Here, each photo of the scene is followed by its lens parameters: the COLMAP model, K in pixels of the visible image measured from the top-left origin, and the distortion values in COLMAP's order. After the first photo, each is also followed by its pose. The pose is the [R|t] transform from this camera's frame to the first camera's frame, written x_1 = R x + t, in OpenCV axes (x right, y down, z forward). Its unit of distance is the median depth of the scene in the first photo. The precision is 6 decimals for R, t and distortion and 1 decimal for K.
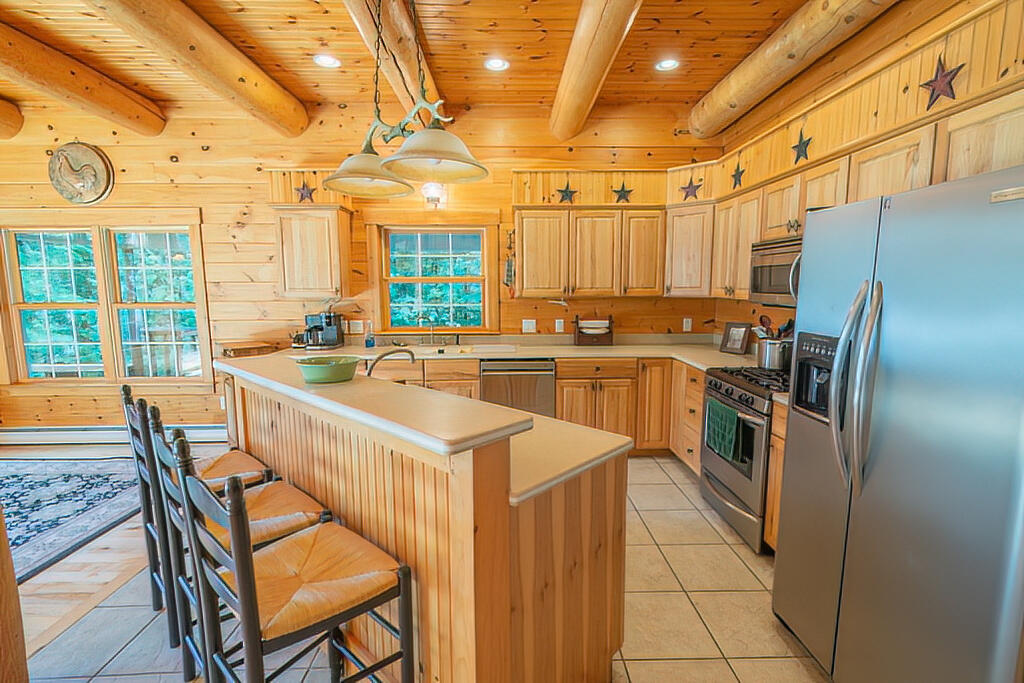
lens RADIAL K [[469.4, 0, 512.0], [0, 469.4, 341.5], [0, 0, 1]] dist [0.000256, -0.000402]
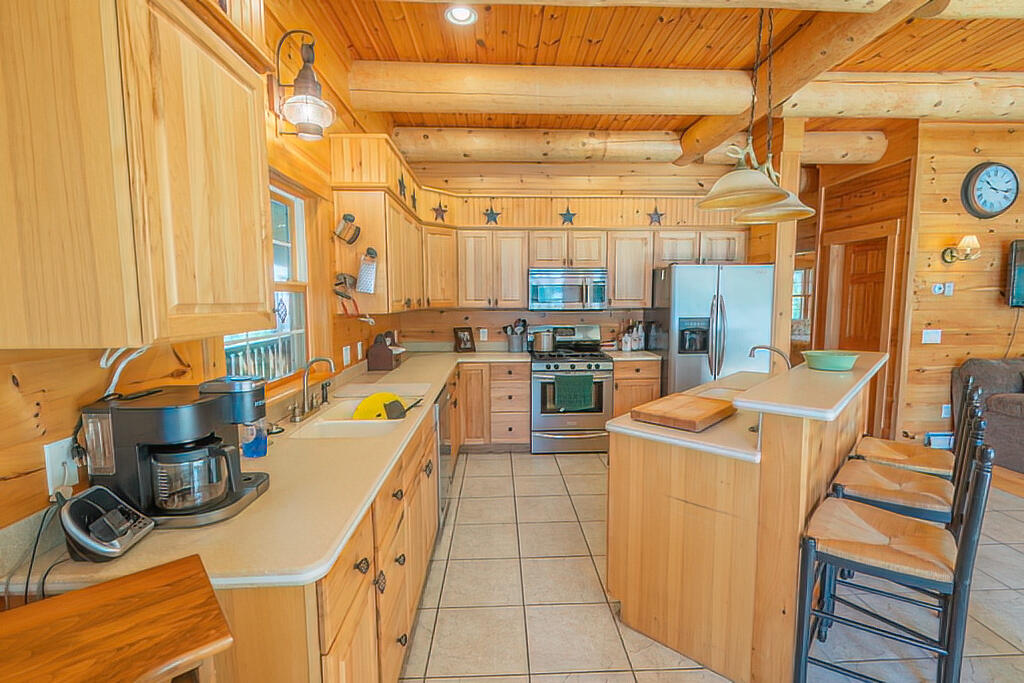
lens RADIAL K [[469.4, 0, 512.0], [0, 469.4, 341.5], [0, 0, 1]] dist [0.000256, -0.000402]
pose [[-0.019282, -0.081349, 0.996499, -0.977593], [0.118166, 0.989513, 0.083065, -0.122174], [-0.992807, 0.119354, -0.009467, 1.146409]]
